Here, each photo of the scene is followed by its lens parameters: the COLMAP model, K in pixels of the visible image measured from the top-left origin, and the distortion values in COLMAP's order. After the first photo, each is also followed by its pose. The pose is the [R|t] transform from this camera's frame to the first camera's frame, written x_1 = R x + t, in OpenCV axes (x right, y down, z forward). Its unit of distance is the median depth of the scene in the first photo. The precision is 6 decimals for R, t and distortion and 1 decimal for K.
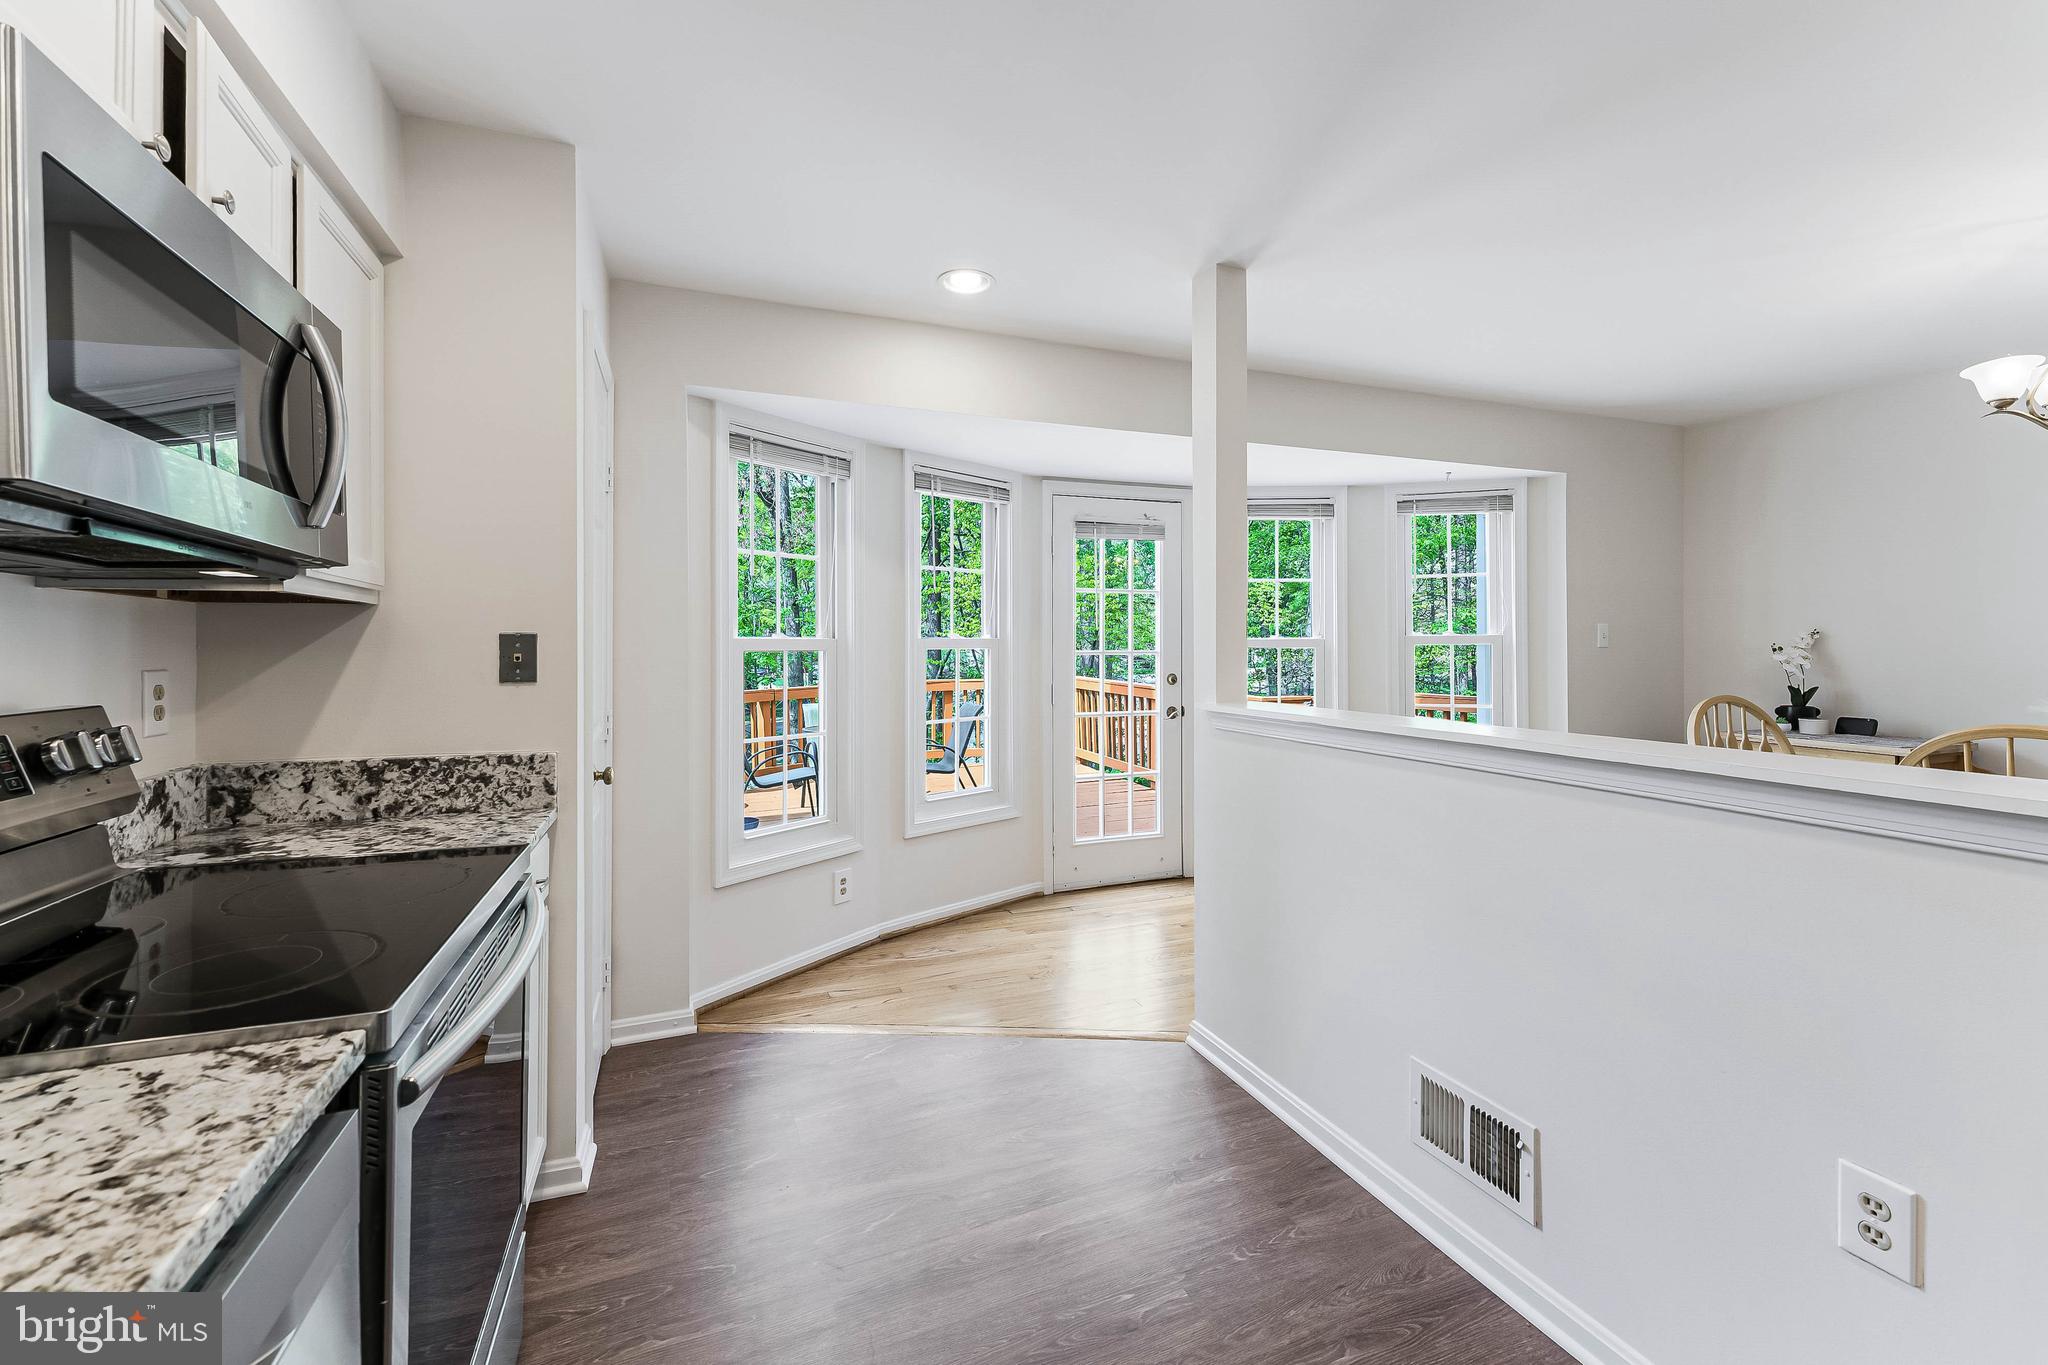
lens RADIAL K [[881.4, 0, 1036.9], [0, 881.4, 647.4], [0, 0, 1]] dist [0.001380, -0.000130]
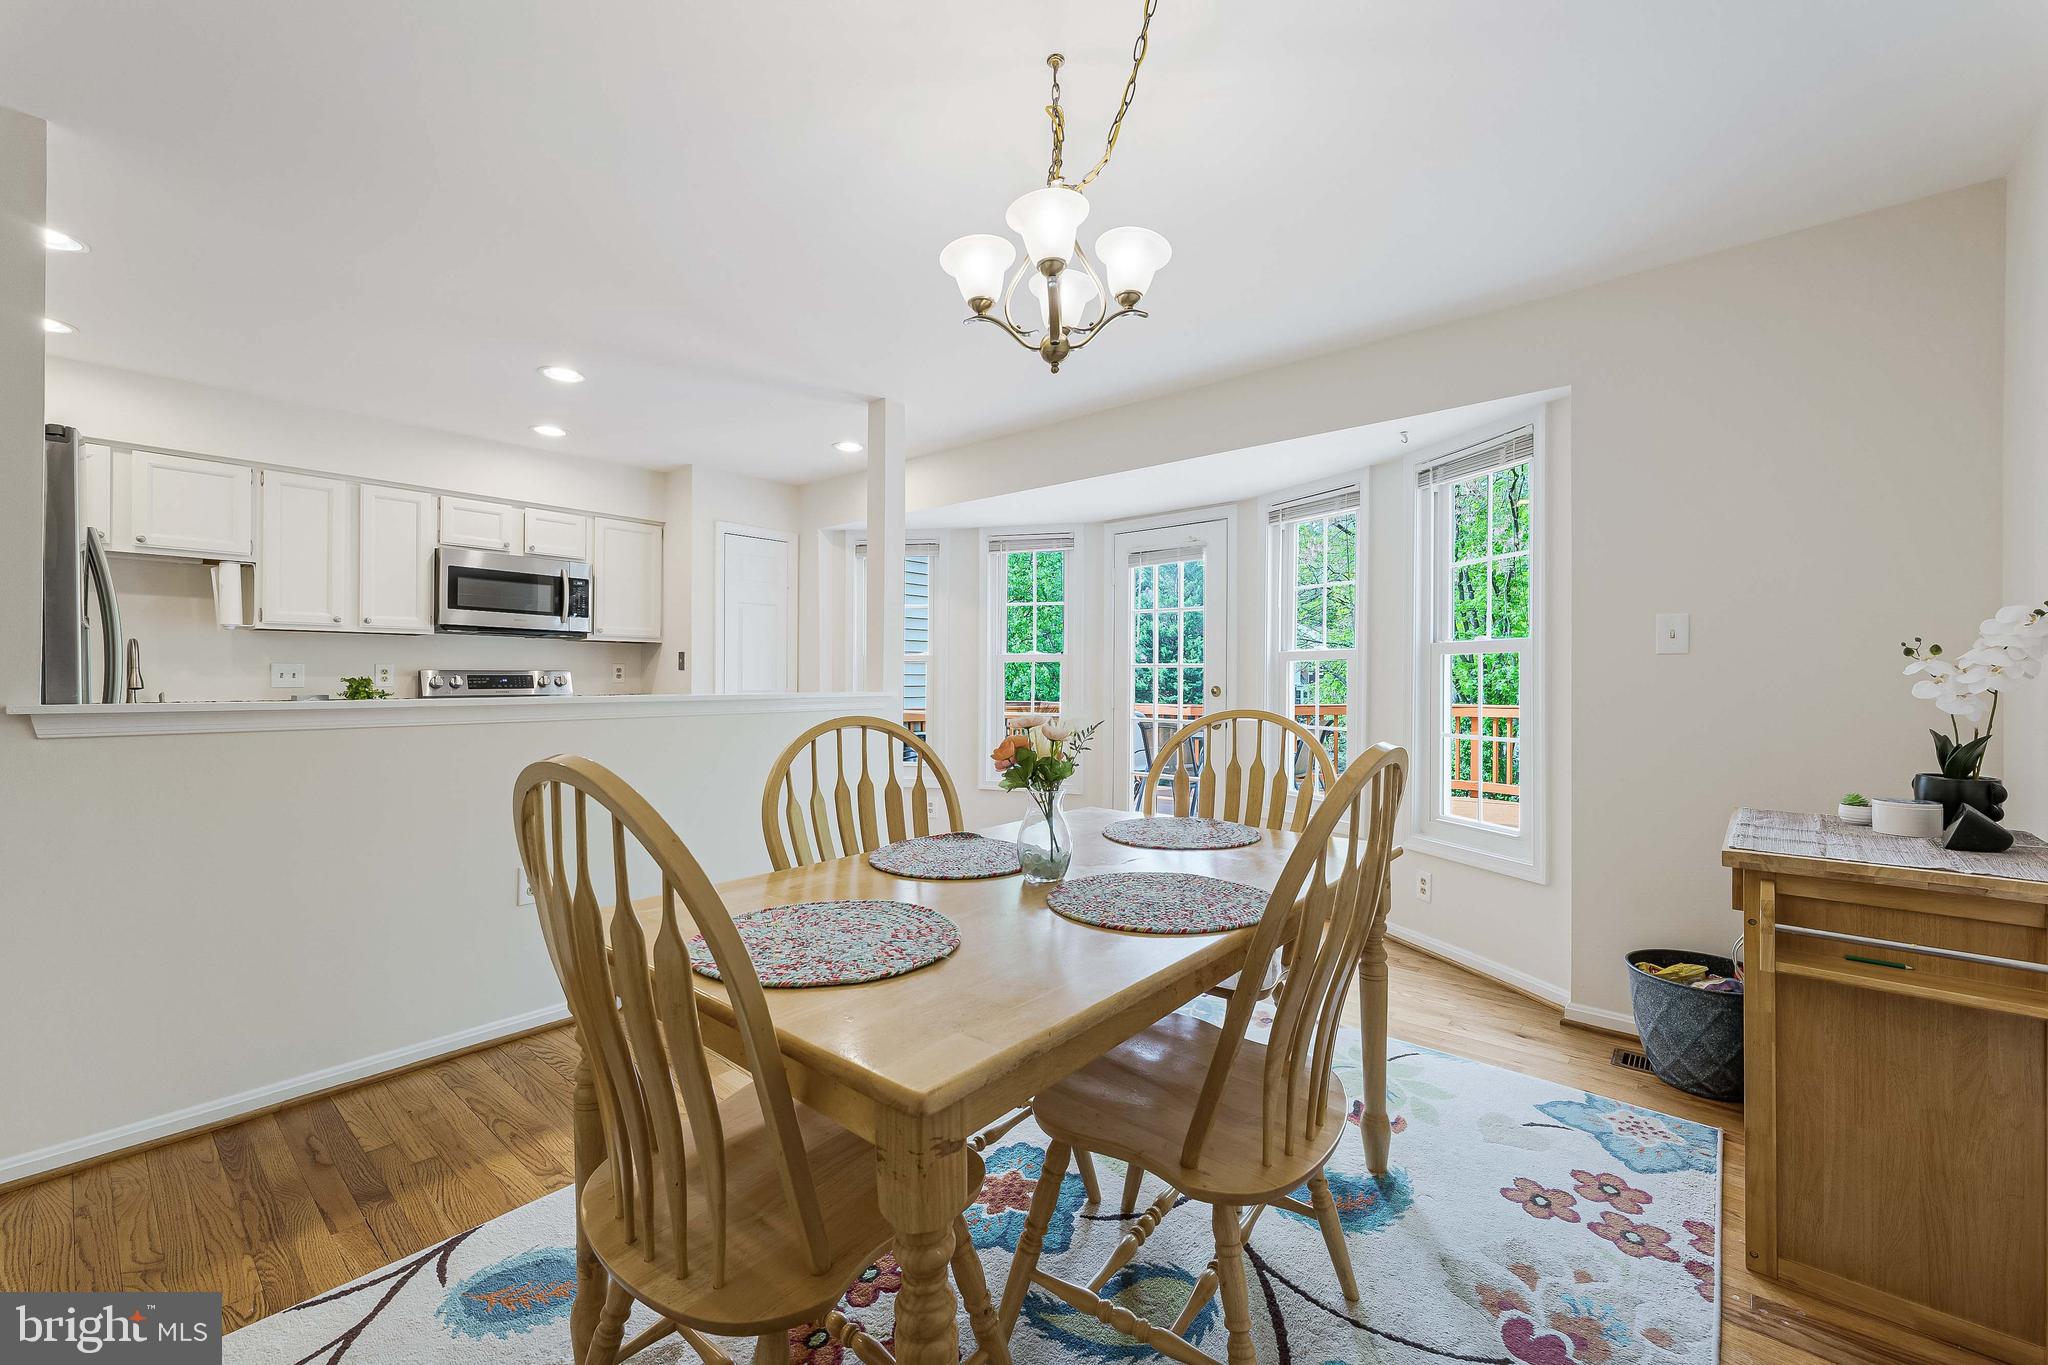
lens RADIAL K [[821.1, 0, 1019.2], [0, 821.1, 677.0], [0, 0, 1]] dist [-0.000337, -0.000471]
pose [[0.467642, 0.011111, -0.883848, 0.962039], [-0.005462, 0.999938, 0.009680, 0.015435], [0.883901, 0.000301, 0.467673, 0.338427]]
